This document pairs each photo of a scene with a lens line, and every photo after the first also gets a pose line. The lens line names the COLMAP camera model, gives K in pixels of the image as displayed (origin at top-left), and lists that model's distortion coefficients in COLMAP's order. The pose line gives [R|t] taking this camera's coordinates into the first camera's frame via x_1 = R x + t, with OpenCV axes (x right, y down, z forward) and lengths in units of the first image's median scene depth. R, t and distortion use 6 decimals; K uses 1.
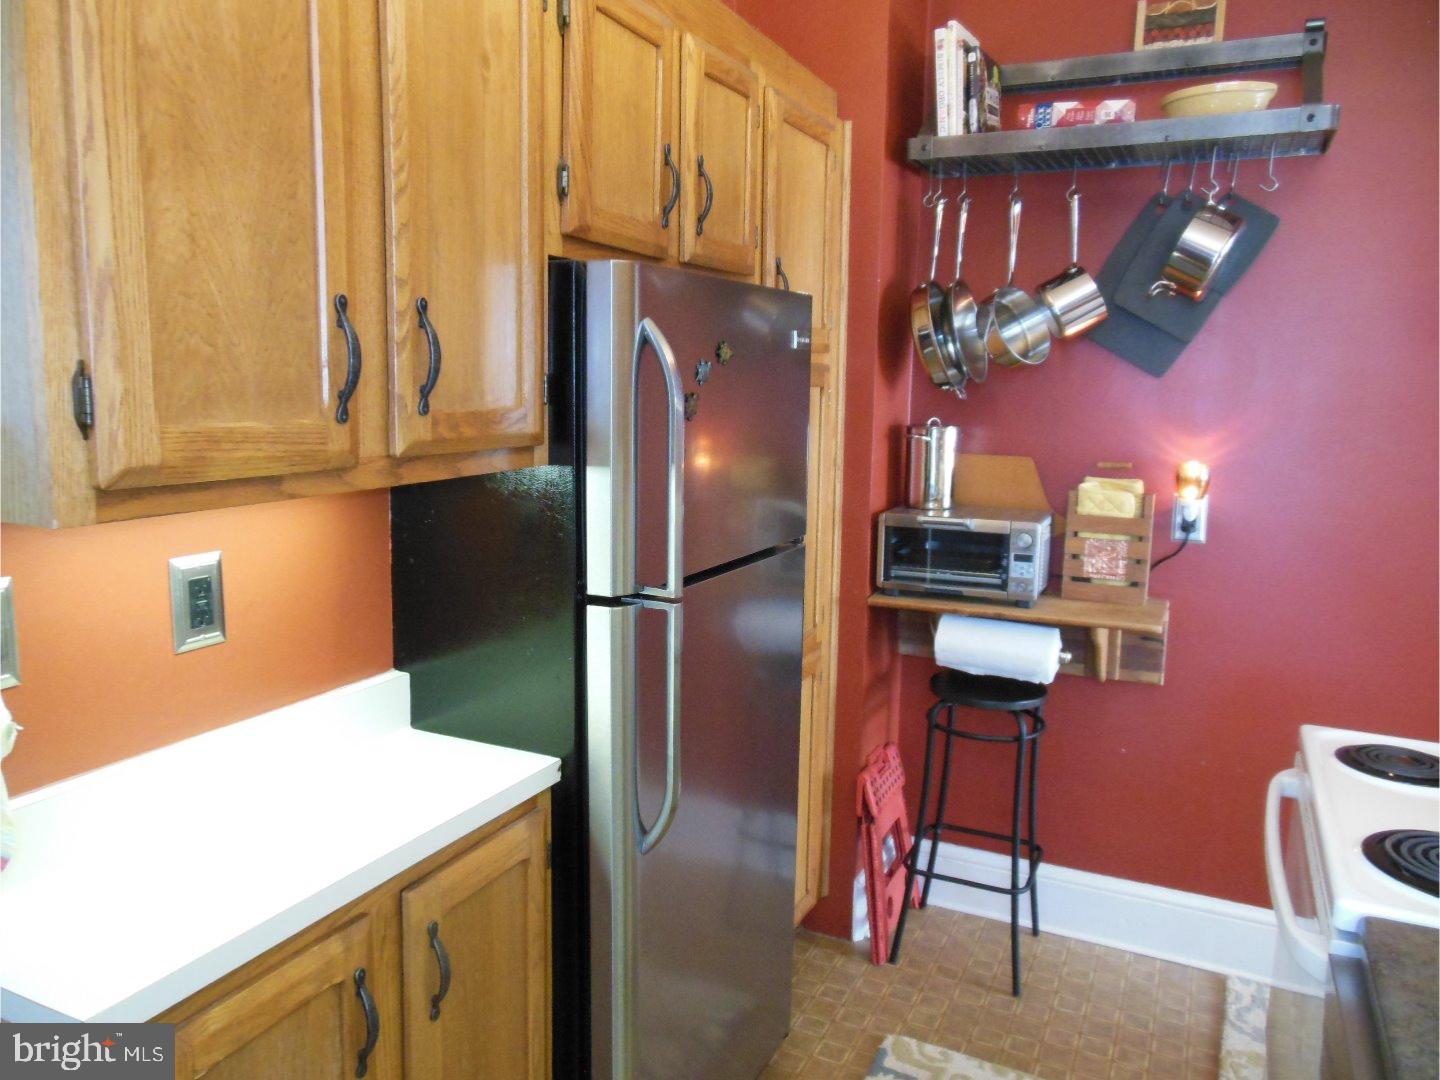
lens RADIAL K [[1091.9, 0, 716.3], [0, 1091.9, 543.7], [0, 0, 1]] dist [-0.066027, 0.093898]
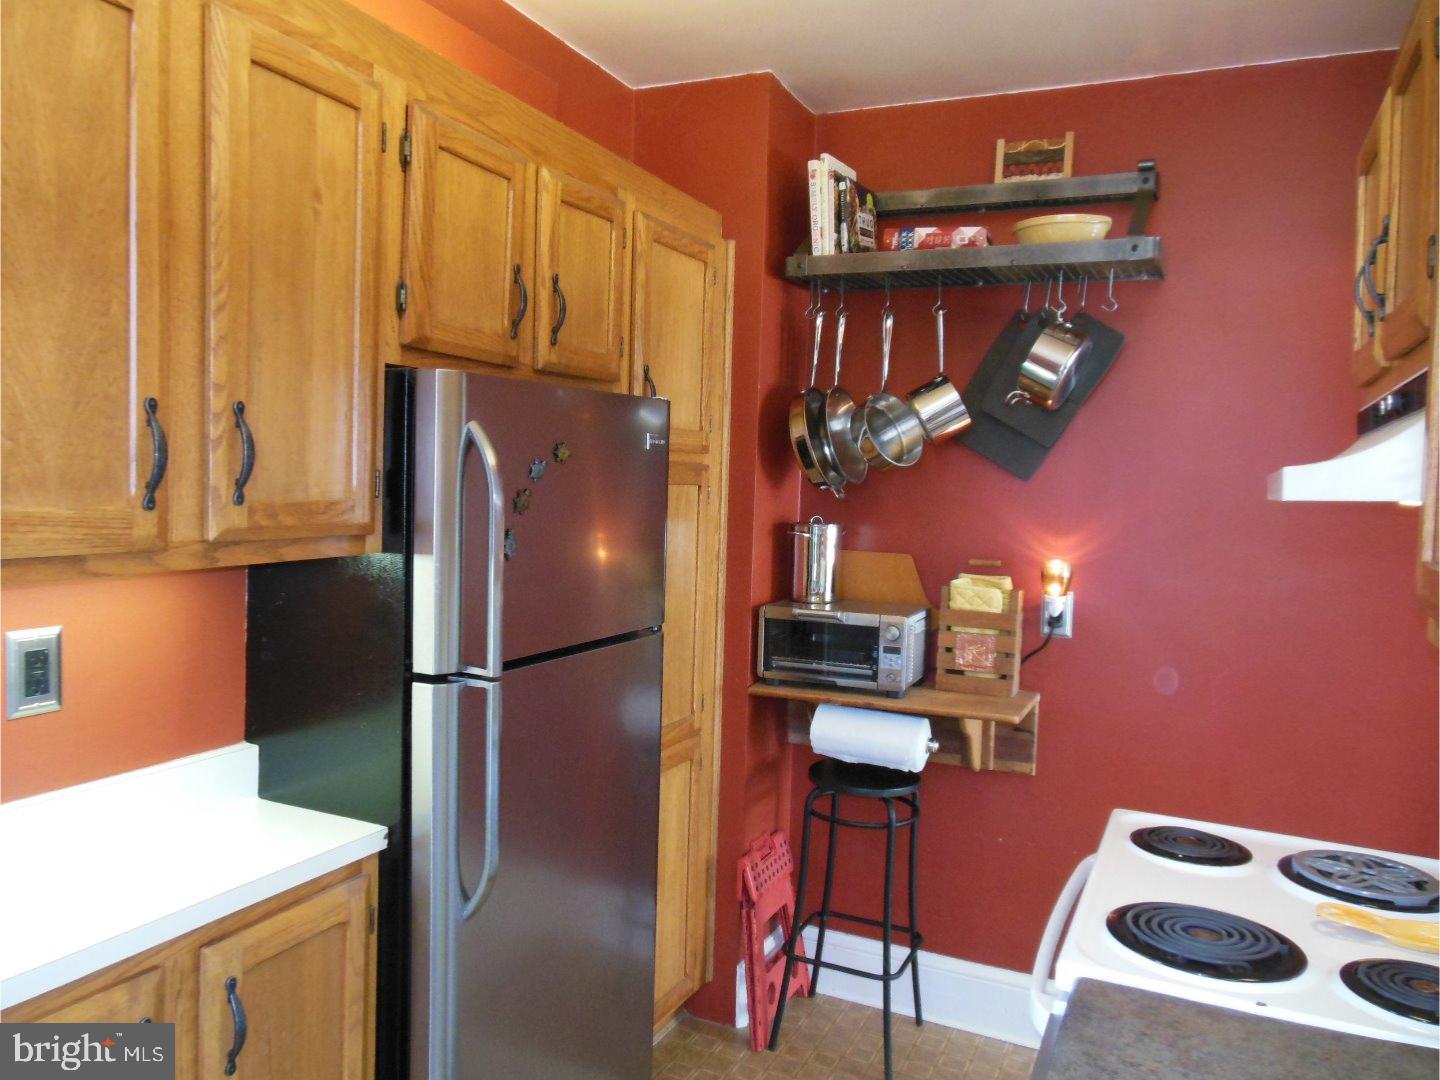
lens RADIAL K [[1091.9, 0, 716.8], [0, 1091.9, 541.4], [0, 0, 1]] dist [-0.066027, 0.093898]
pose [[0.999860, 0.015502, 0.006312, 0.132905], [-0.014876, 0.995885, -0.089396, 0.006830], [-0.007671, 0.089290, 0.995976, -0.066108]]
